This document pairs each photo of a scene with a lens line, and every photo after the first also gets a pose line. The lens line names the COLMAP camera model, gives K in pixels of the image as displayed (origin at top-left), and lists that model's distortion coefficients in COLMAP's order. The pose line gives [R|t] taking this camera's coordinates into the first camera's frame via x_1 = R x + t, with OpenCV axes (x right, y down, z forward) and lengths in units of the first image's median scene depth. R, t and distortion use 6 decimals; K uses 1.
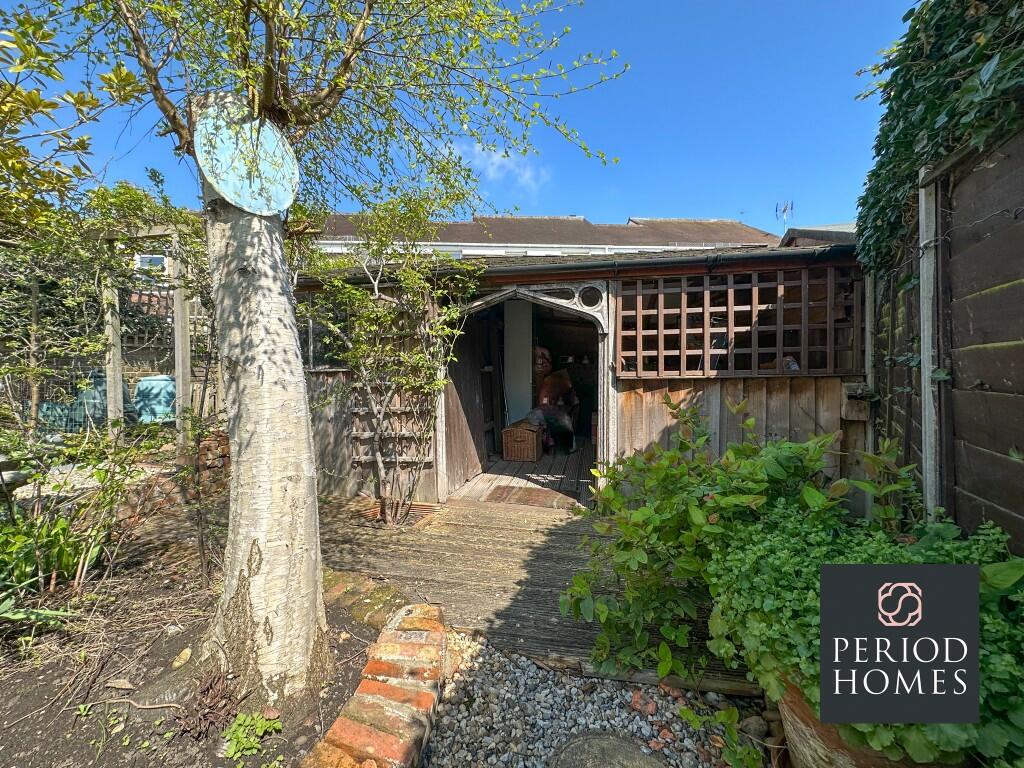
lens RADIAL K [[461.6, 0, 511.4], [0, 461.6, 382.7], [0, 0, 1]] dist [-0.000784, -0.000062]
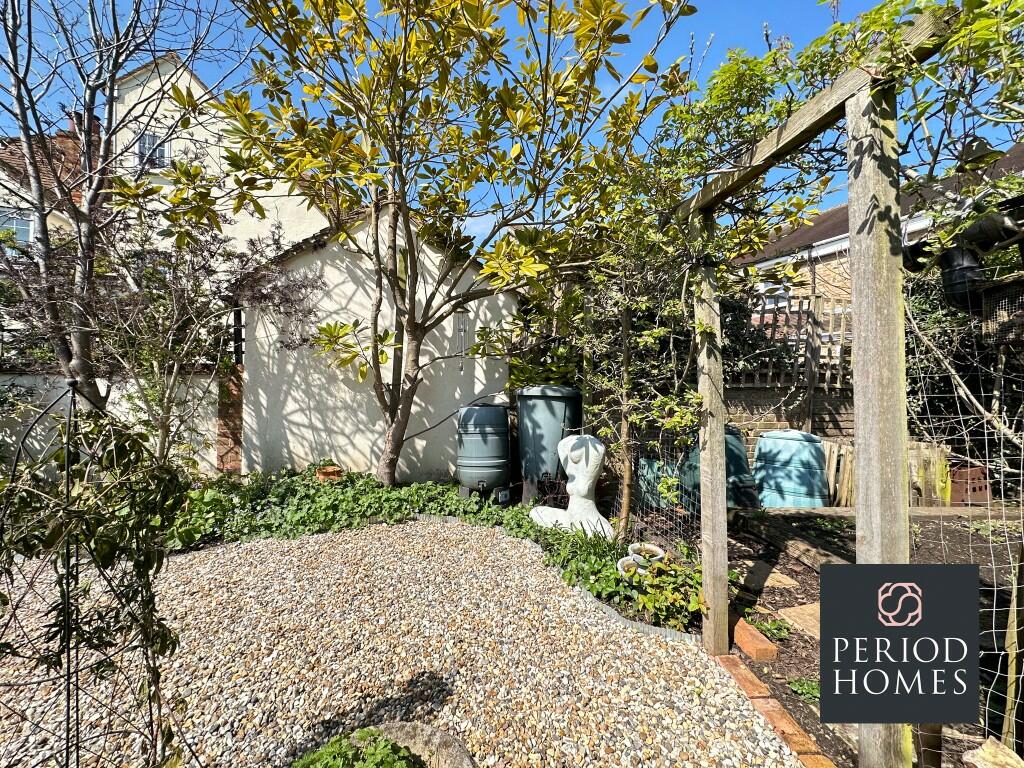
lens RADIAL K [[412.5, 0, 508.5], [0, 412.5, 387.0], [0, 0, 1]] dist [-0.000695, -0.000077]
pose [[0.332184, -0.002610, -0.943211, -0.352789], [-0.010739, 0.999921, -0.006549, -0.072872], [0.943154, 0.012304, 0.332130, 0.442340]]
